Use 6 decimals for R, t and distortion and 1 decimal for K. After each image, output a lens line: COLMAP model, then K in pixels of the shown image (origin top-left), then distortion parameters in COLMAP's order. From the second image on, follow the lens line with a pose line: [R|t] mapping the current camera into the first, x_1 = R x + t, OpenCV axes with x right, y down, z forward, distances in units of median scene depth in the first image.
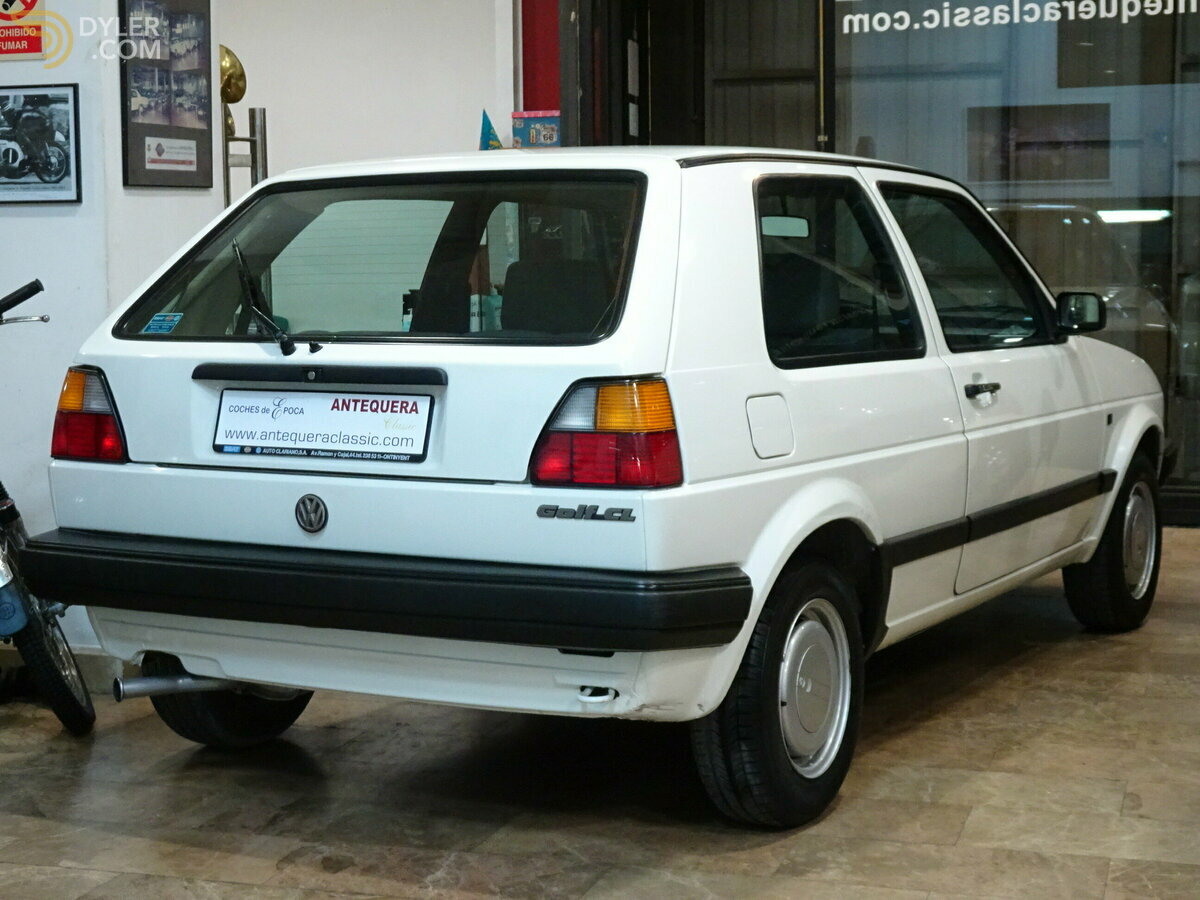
lens RADIAL K [[2023.7, 0, 600.0], [0, 2023.7, 450.0], [0, 0, 1]] dist [-0.012730, 0.000108]
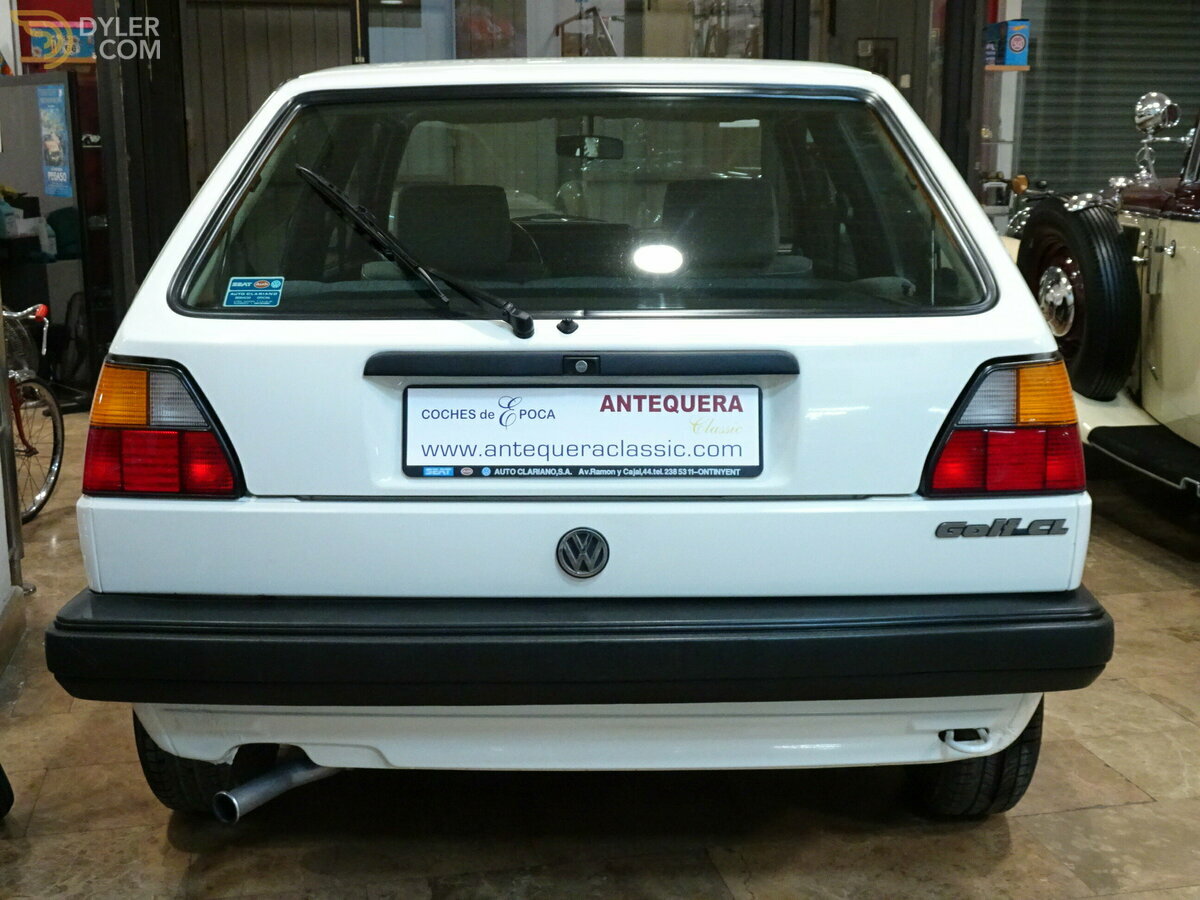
lens RADIAL K [[1378.1, 0, 600.0], [0, 1378.1, 450.0], [0, 0, 1]] dist [0.015920, 0.007811]
pose [[0.876907, -0.089562, 0.472241, -0.372829], [0.040804, 0.992811, 0.112521, -0.062411], [-0.478924, -0.079401, 0.874258, 0.565462]]
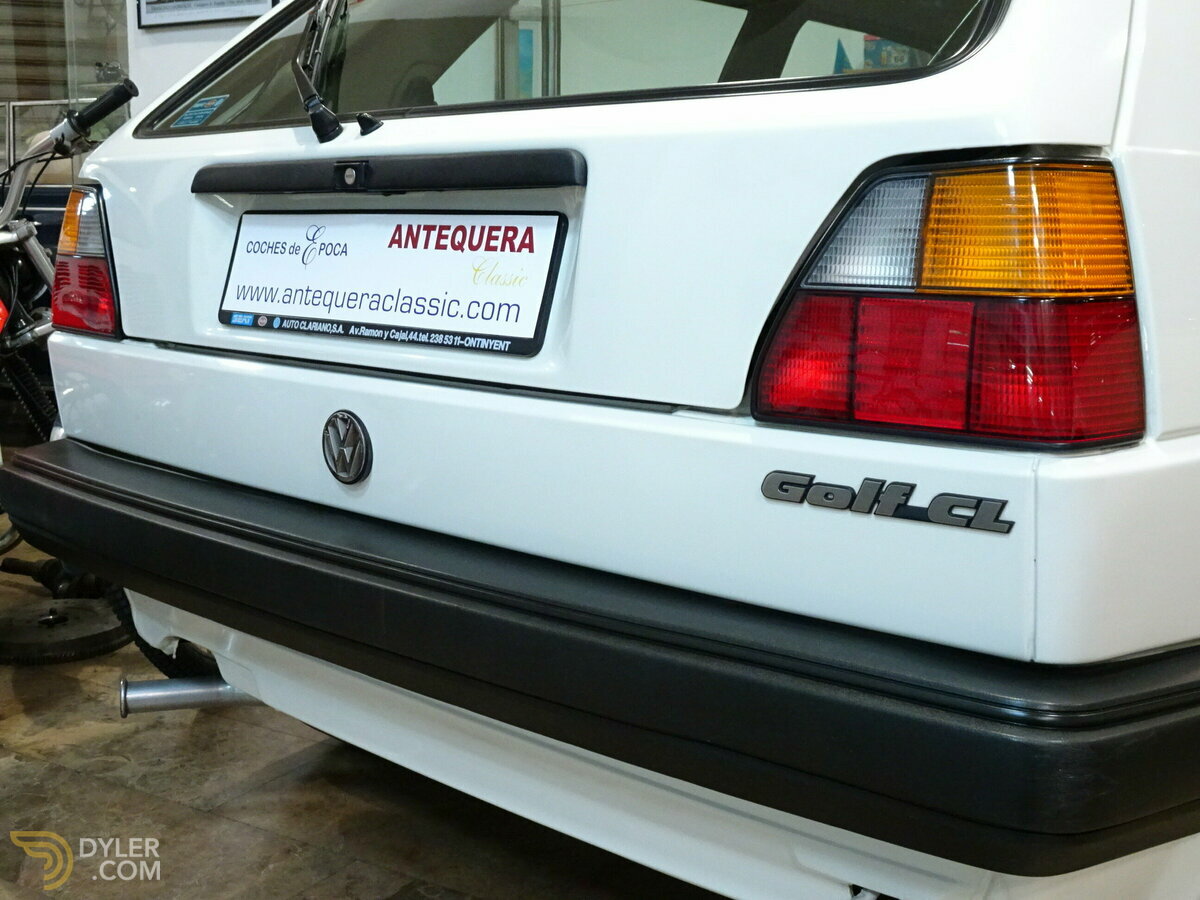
lens RADIAL K [[1386.6, 0, 566.1], [0, 1386.6, 441.3], [0, 0, 1]] dist [0.002531, -0.016917]
pose [[0.965950, 0.056583, -0.252468, 0.001239], [-0.040825, 0.996902, 0.067228, 0.003776], [0.255489, -0.054632, 0.965267, 0.675940]]
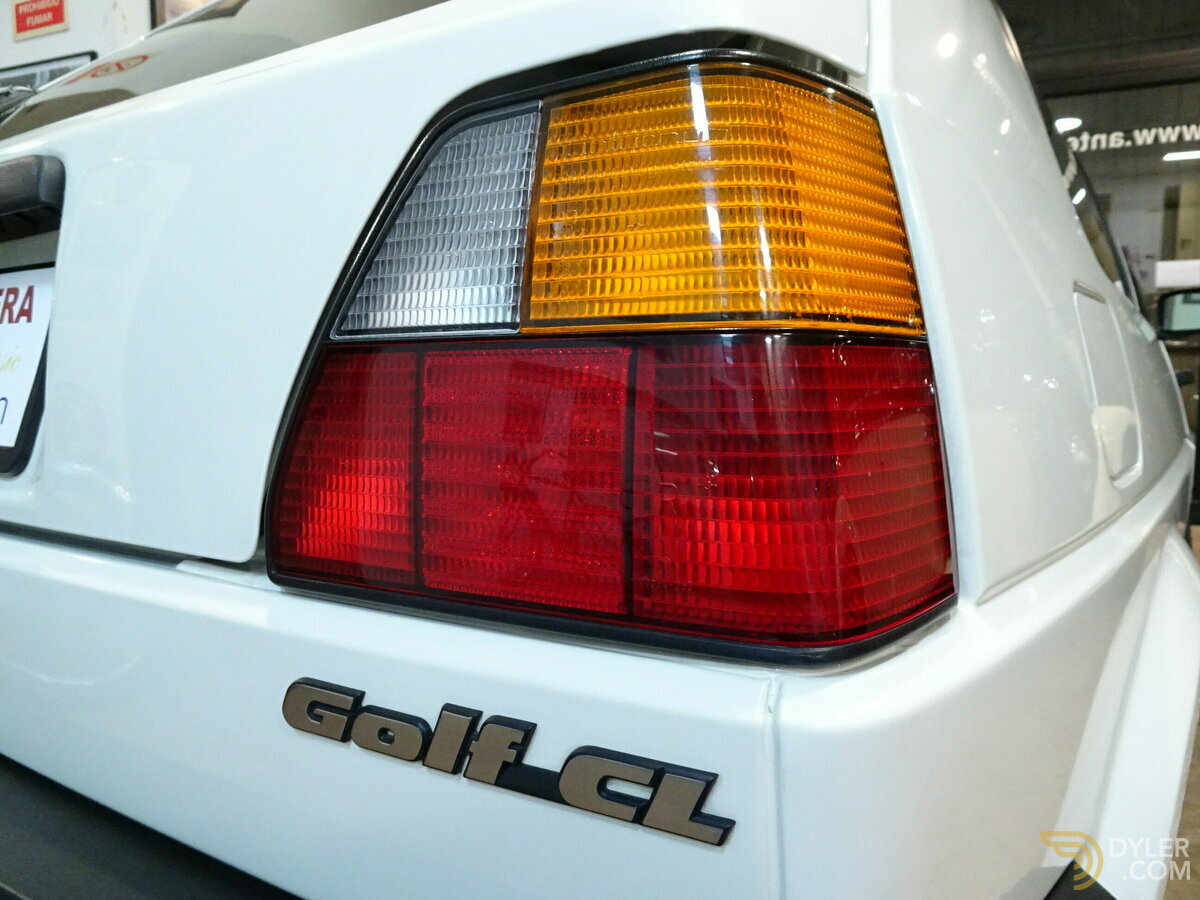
lens RADIAL K [[839.9, 0, 600.0], [0, 839.9, 450.0], [0, 0, 1]] dist [0.005394, -0.003436]
pose [[0.996547, 0.013729, -0.081887, 0.010833], [-0.014372, 0.999870, -0.007260, 0.002046], [0.081776, 0.008412, 0.996615, 0.858725]]
